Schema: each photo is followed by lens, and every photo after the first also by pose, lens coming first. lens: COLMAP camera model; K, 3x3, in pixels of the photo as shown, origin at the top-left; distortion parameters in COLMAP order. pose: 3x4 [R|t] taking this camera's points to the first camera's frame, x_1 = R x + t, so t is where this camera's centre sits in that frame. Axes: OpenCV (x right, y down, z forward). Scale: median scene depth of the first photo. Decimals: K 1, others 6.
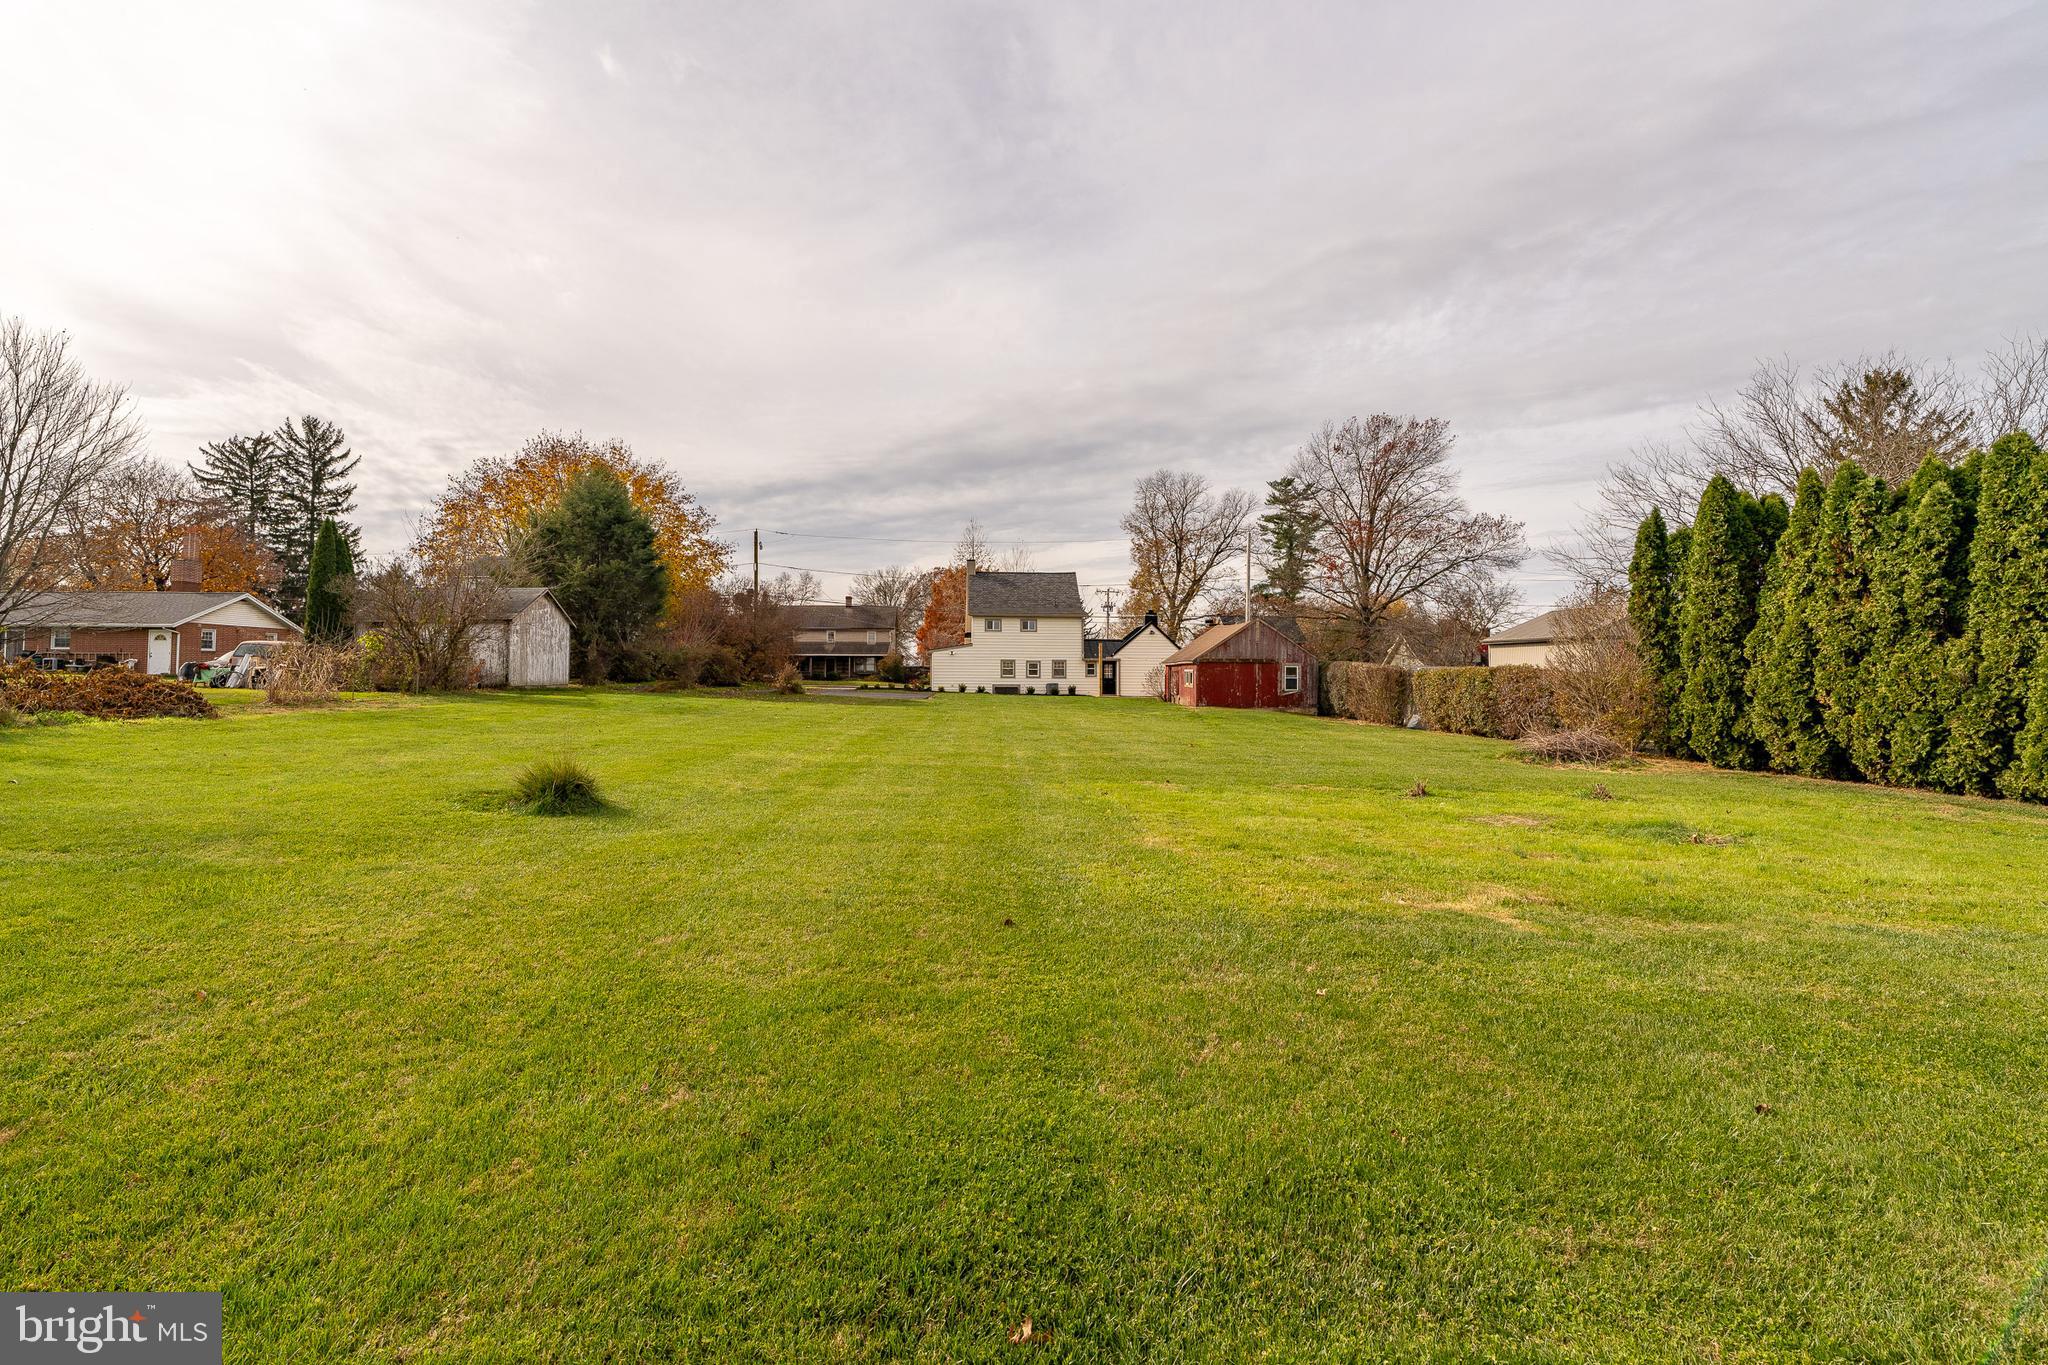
lens RADIAL K [[938.4, 0, 1020.1], [0, 938.4, 654.7], [0, 0, 1]] dist [-0.009446, 0.001180]
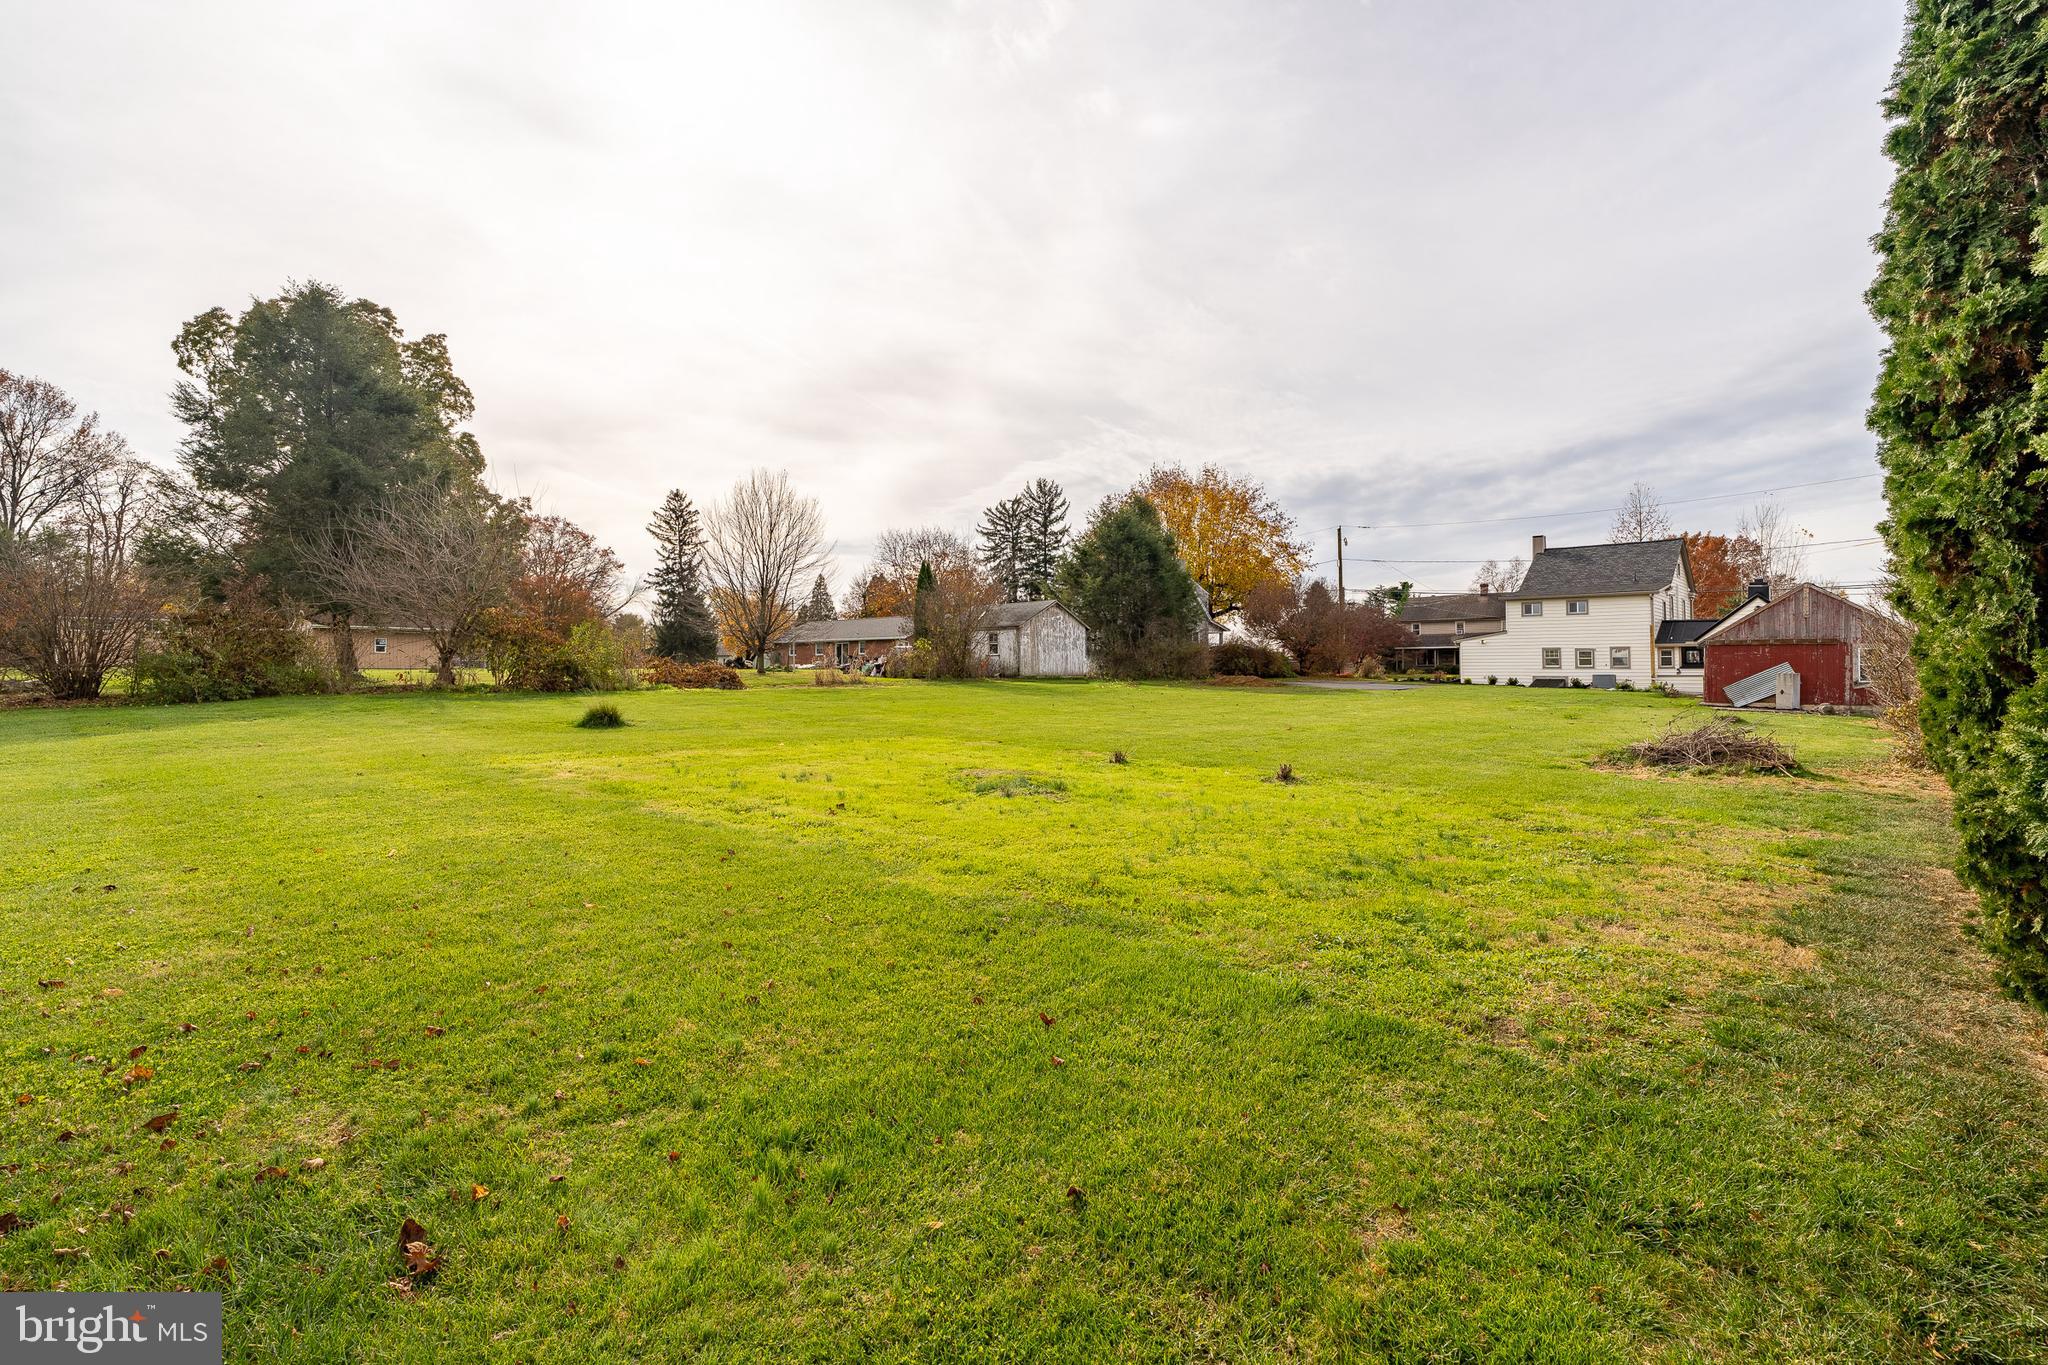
lens RADIAL K [[938.4, 0, 1020.1], [0, 938.4, 654.7], [0, 0, 1]] dist [-0.009446, 0.001180]
pose [[0.705027, -0.016697, -0.708984, 0.257400], [0.018911, 0.999810, -0.004741, 0.006661], [0.708928, -0.010065, 0.705209, 0.033130]]
